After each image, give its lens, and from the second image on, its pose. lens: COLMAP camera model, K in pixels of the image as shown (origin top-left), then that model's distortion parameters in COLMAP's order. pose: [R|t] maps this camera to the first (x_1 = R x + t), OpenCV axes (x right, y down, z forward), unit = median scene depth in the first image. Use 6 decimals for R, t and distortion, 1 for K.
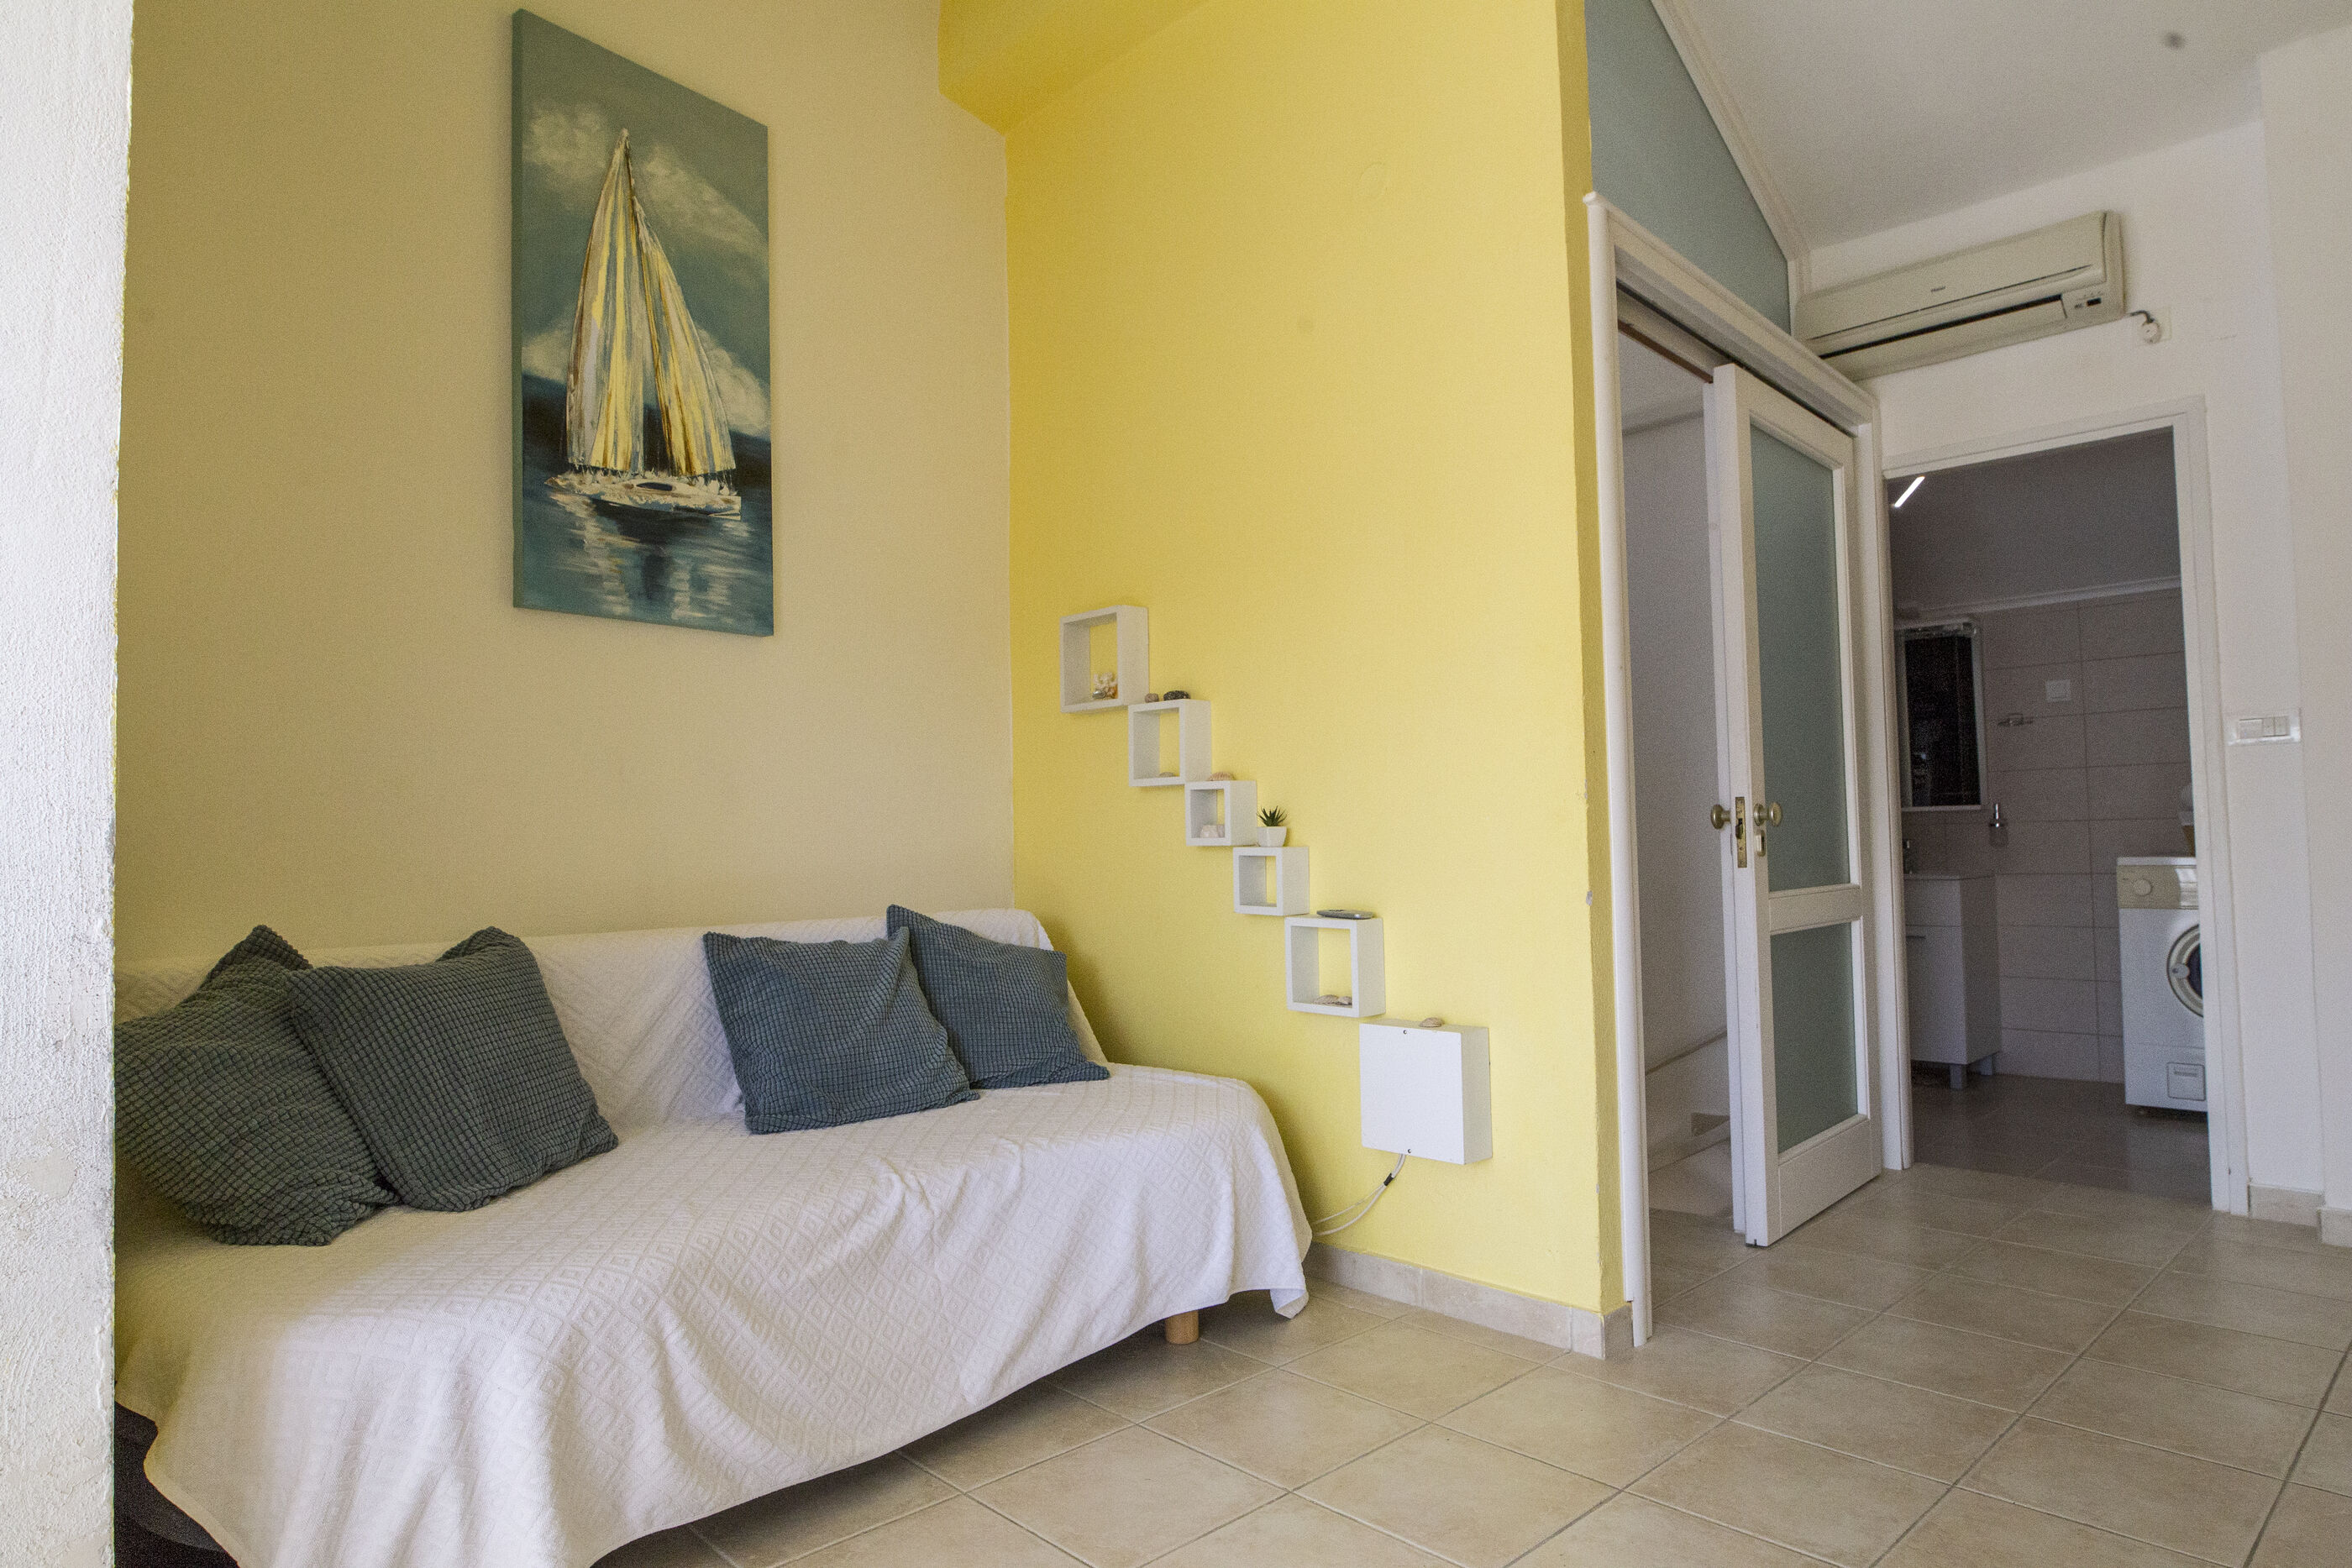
lens RADIAL K [[1361.4, 0, 1169.8], [0, 1361.4, 787.2], [0, 0, 1]] dist [-0.020056, -0.001839]
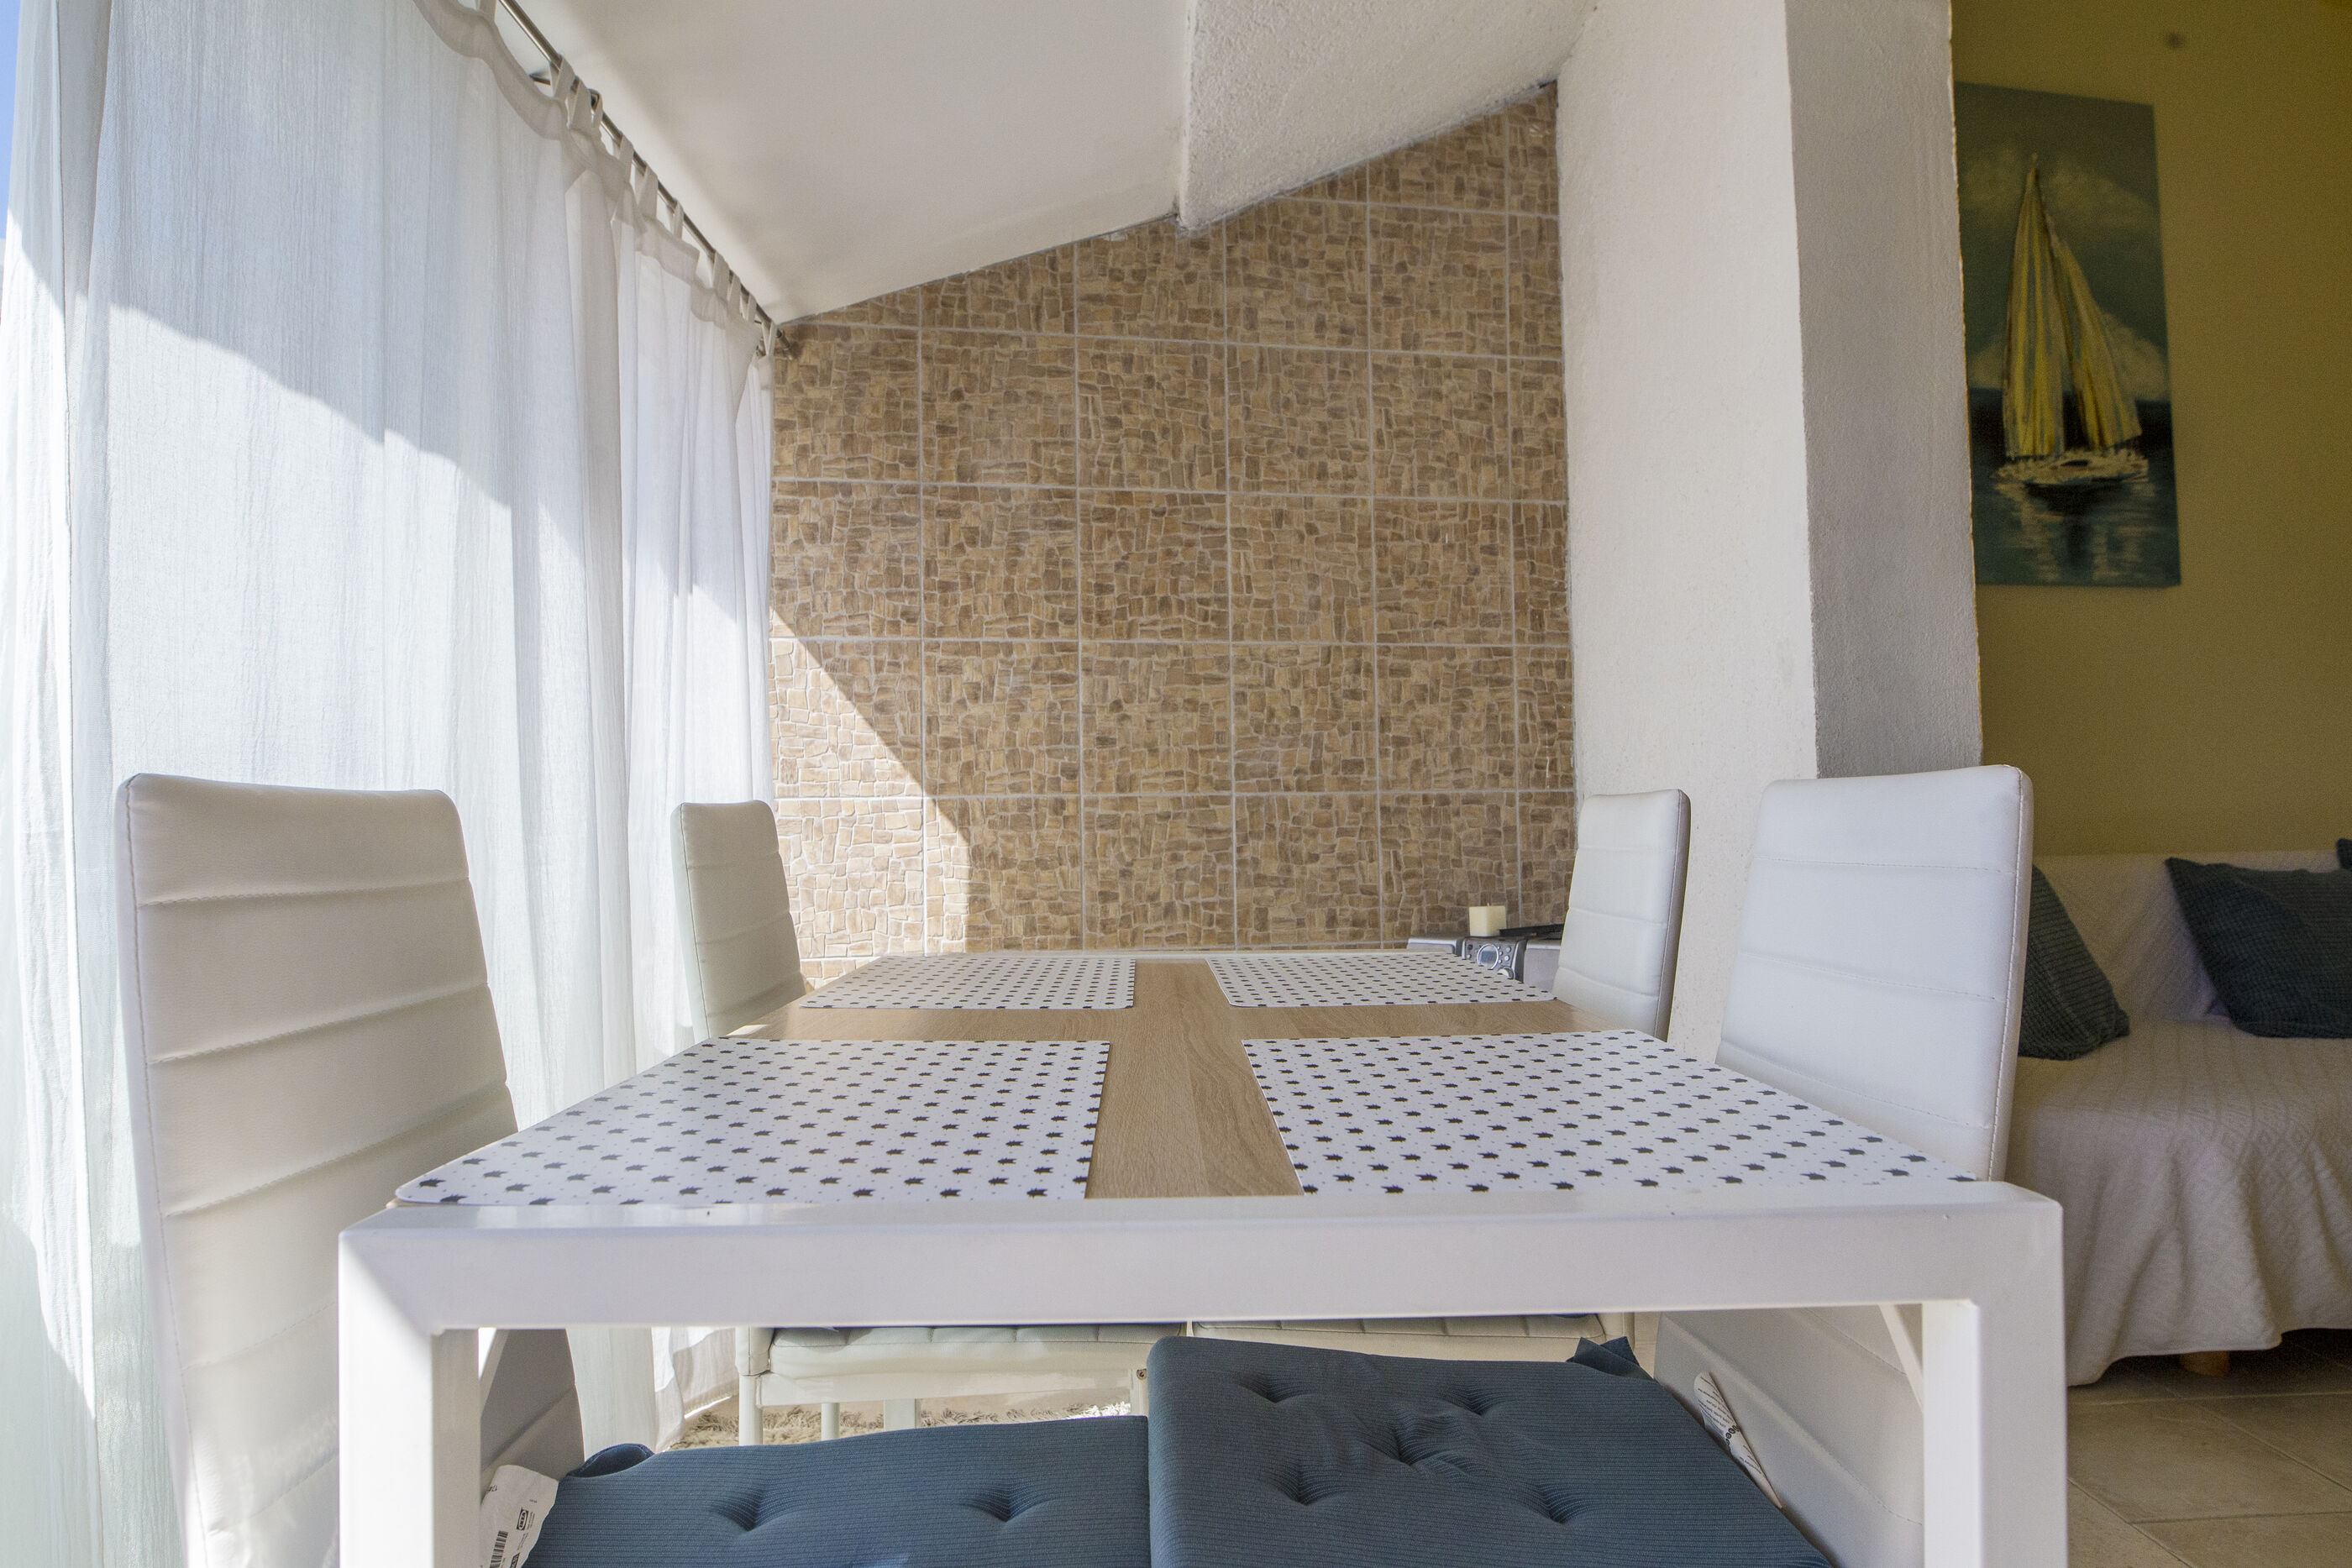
lens RADIAL K [[1361.4, 0, 1169.8], [0, 1361.4, 787.2], [0, 0, 1]] dist [-0.020056, -0.001839]
pose [[0.748654, -0.016449, -0.662757, -0.210790], [0.032720, 0.999391, 0.012156, 0.008287], [0.662153, -0.030785, 0.748736, -0.350058]]
